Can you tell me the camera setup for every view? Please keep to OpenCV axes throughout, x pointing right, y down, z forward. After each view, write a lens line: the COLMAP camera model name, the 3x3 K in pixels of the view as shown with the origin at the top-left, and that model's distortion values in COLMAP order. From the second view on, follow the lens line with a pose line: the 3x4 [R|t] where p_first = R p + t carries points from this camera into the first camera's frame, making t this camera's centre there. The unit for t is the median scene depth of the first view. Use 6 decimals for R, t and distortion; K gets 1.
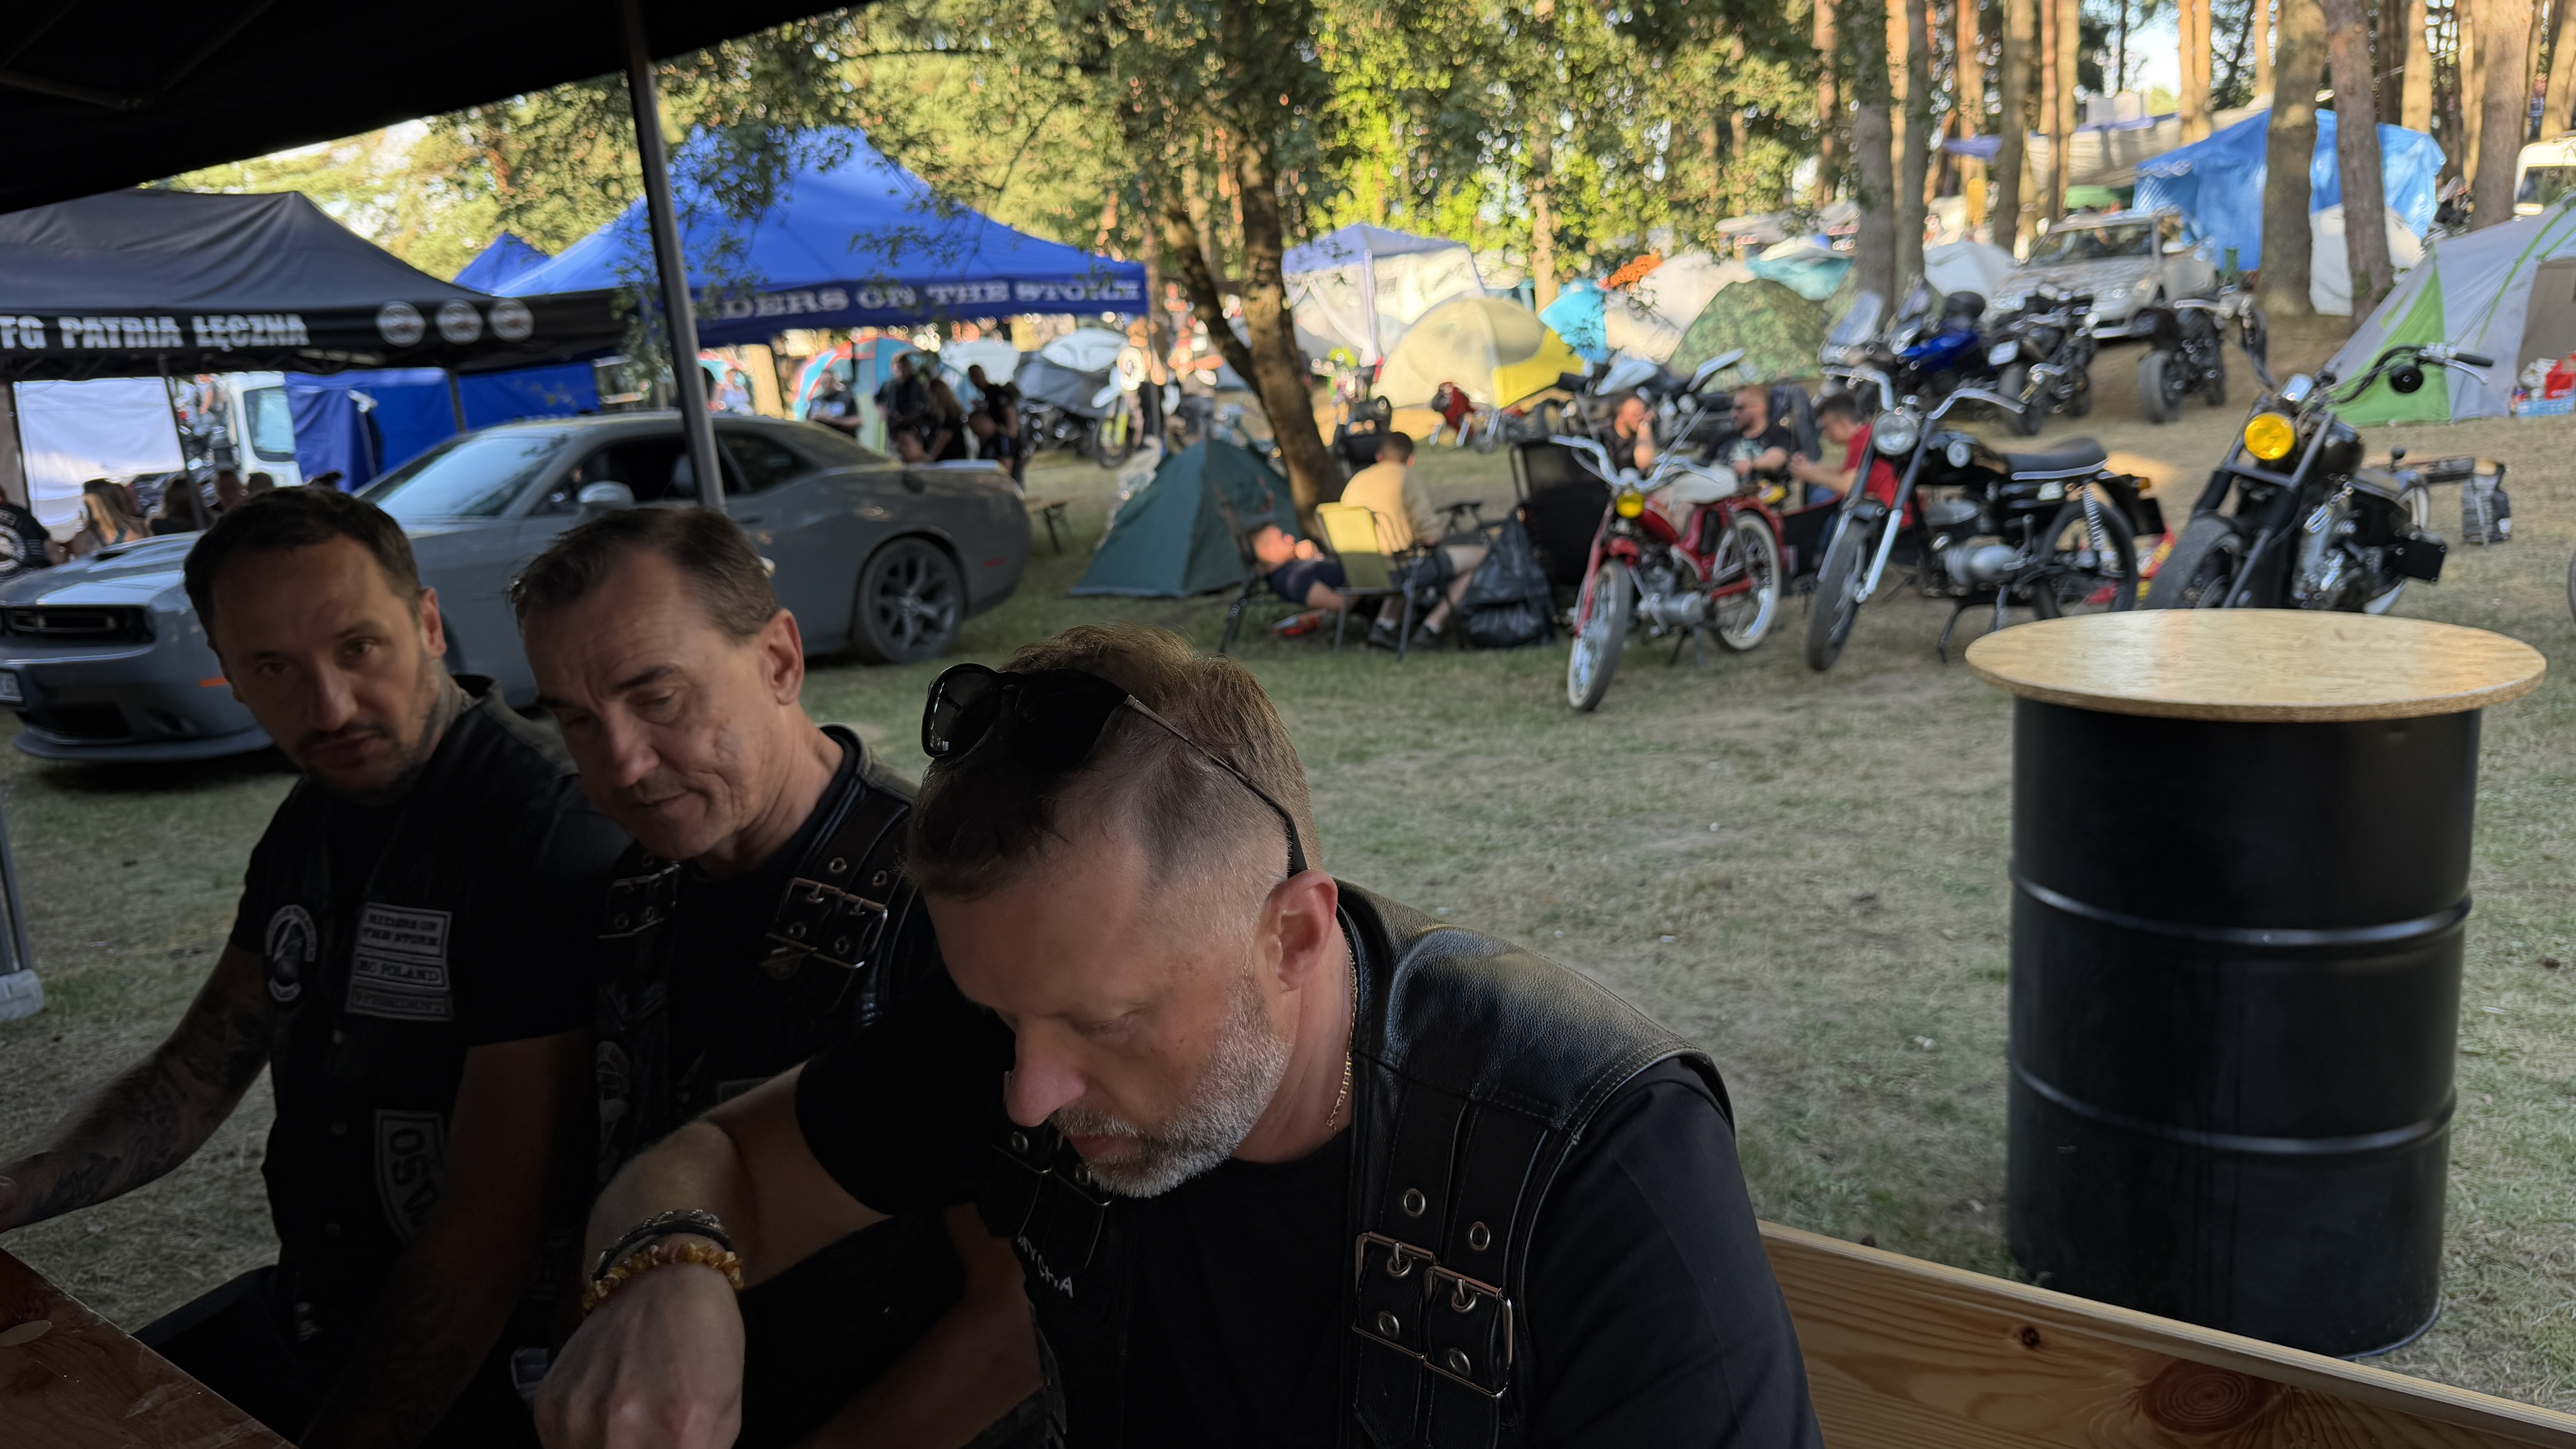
lens RADIAL K [[1864.7, 0, 1288.0], [0, 1864.7, 724.5], [0, 0, 1]] dist [0.022607, -0.033298]
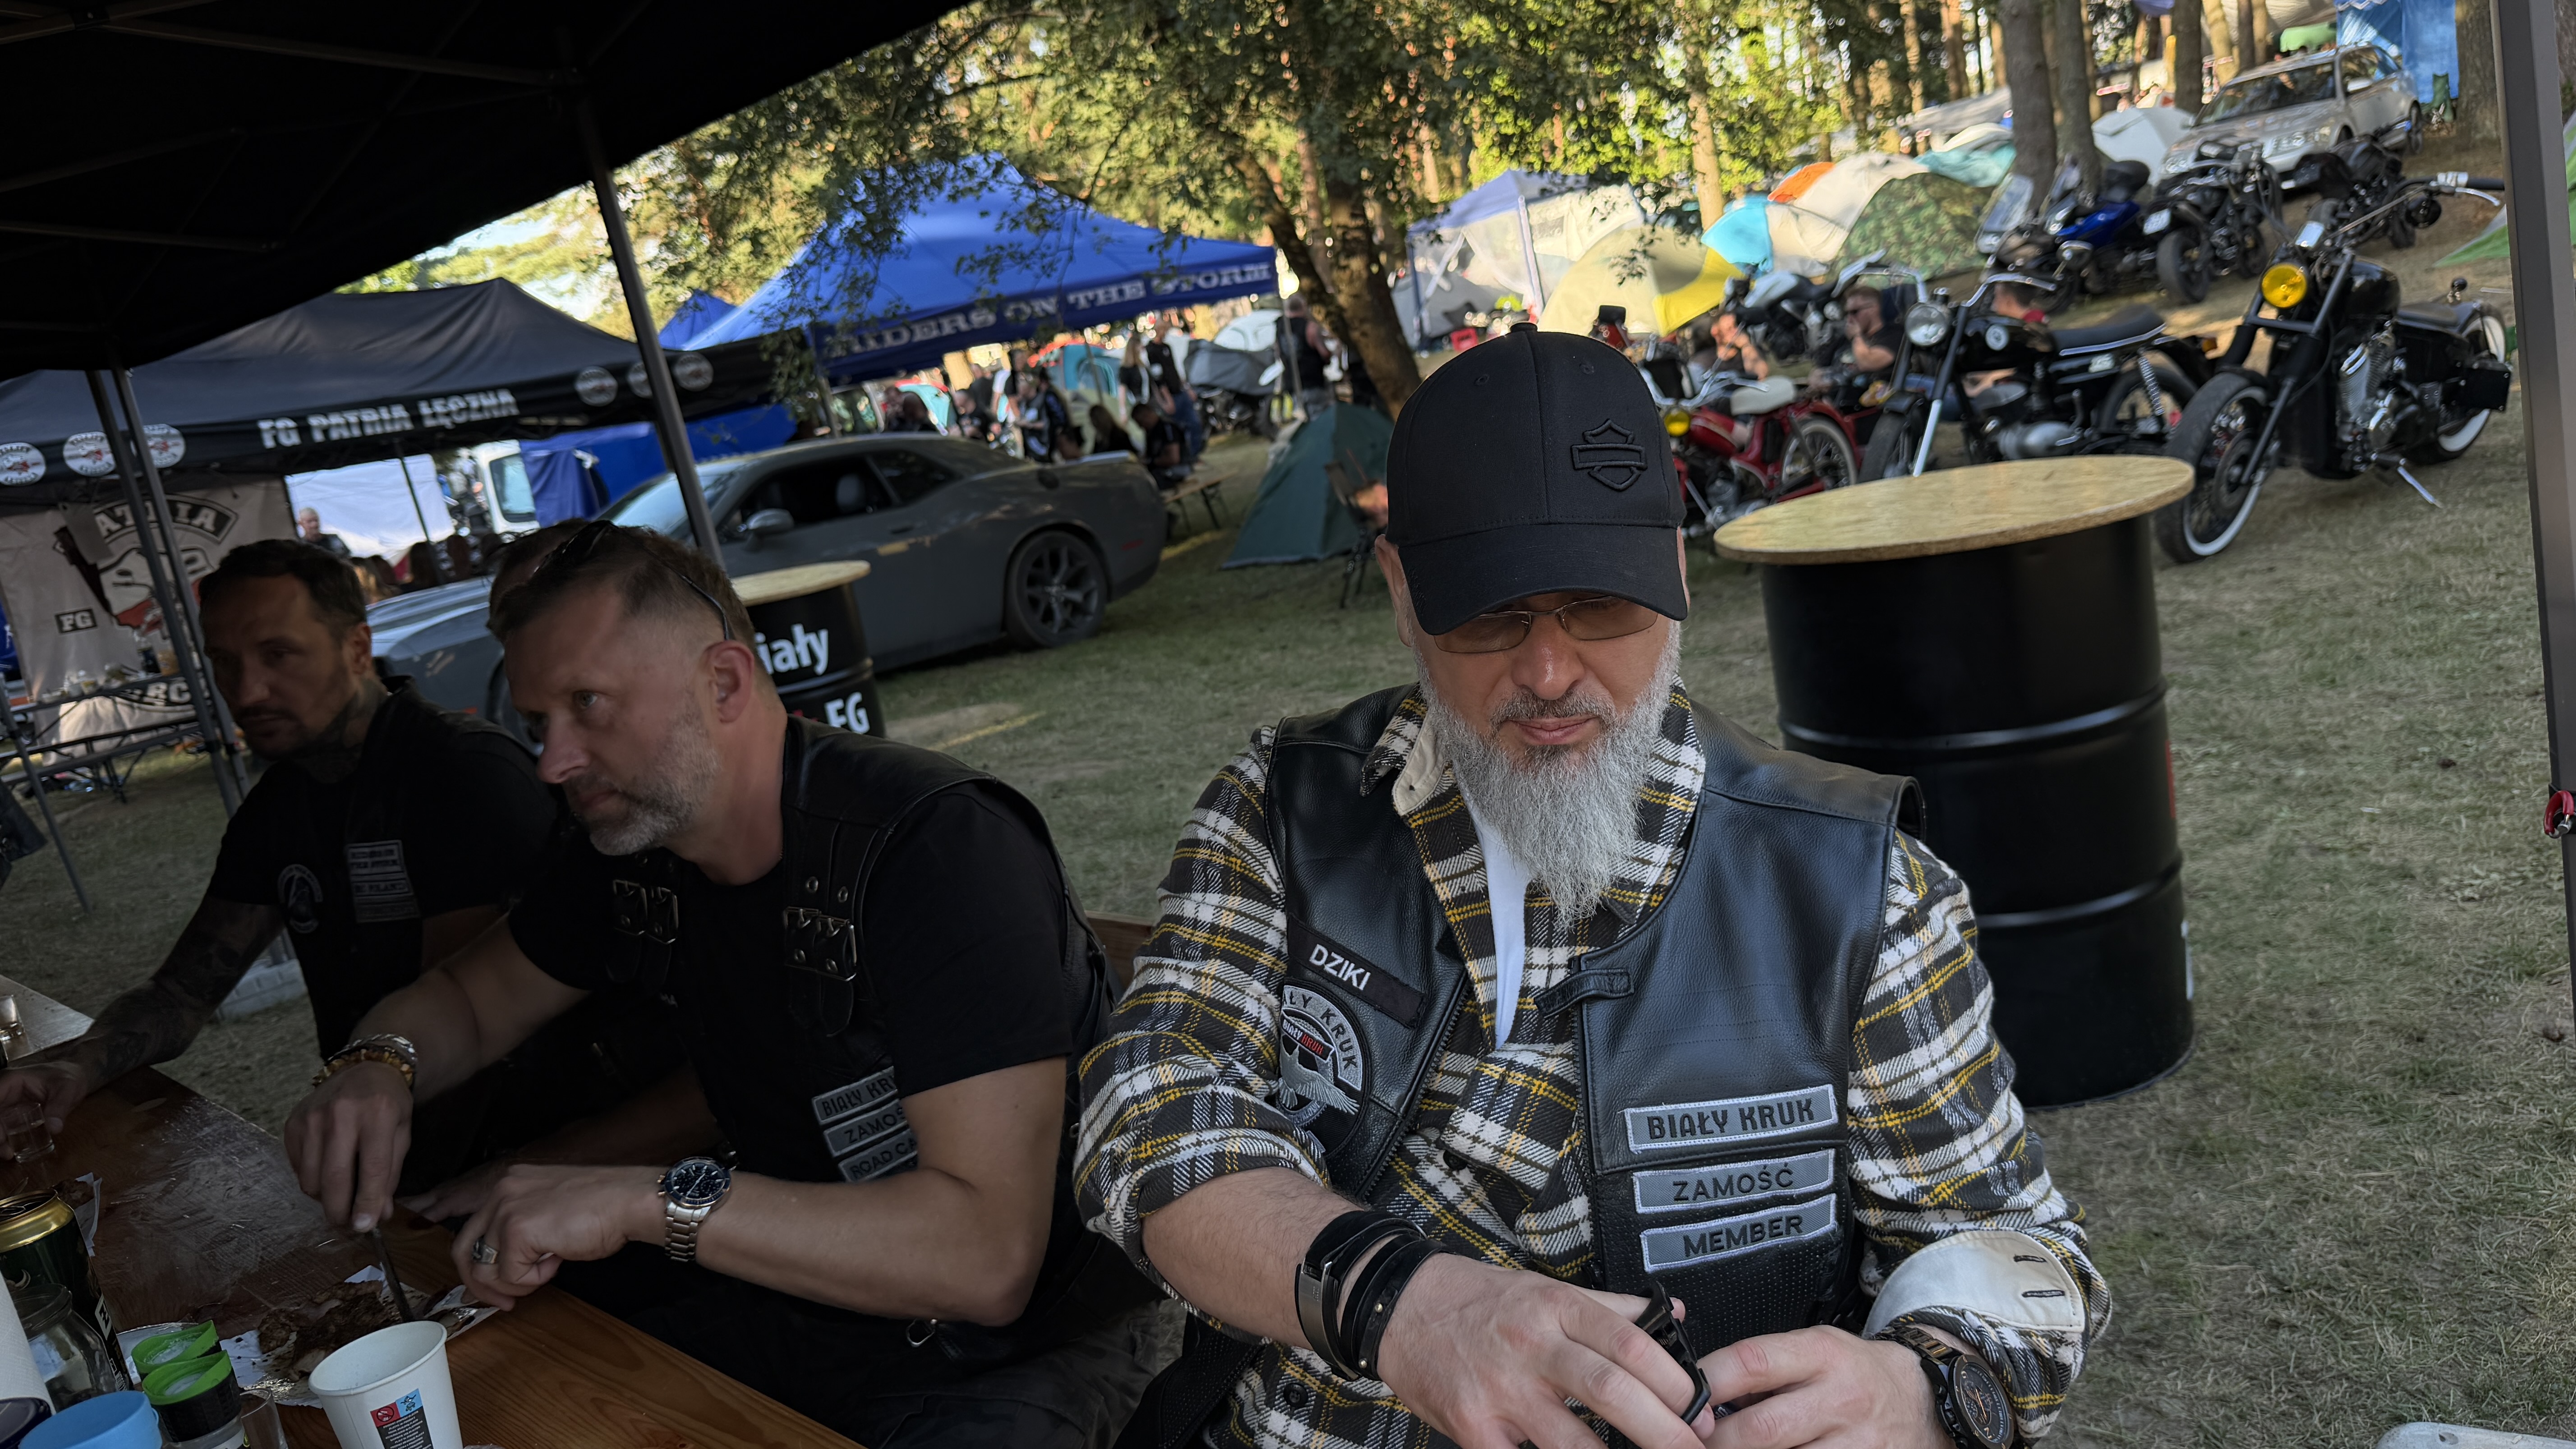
lens RADIAL K [[1906.0, 0, 1288.0], [0, 1906.0, 724.5], [0, 0, 1]] dist [0.074430, -0.150076]
pose [[0.984470, -0.090456, -0.150454, 0.088542], [0.092548, 0.995684, 0.006946, 0.016898], [0.149177, -0.020762, 0.988593, -0.074389]]
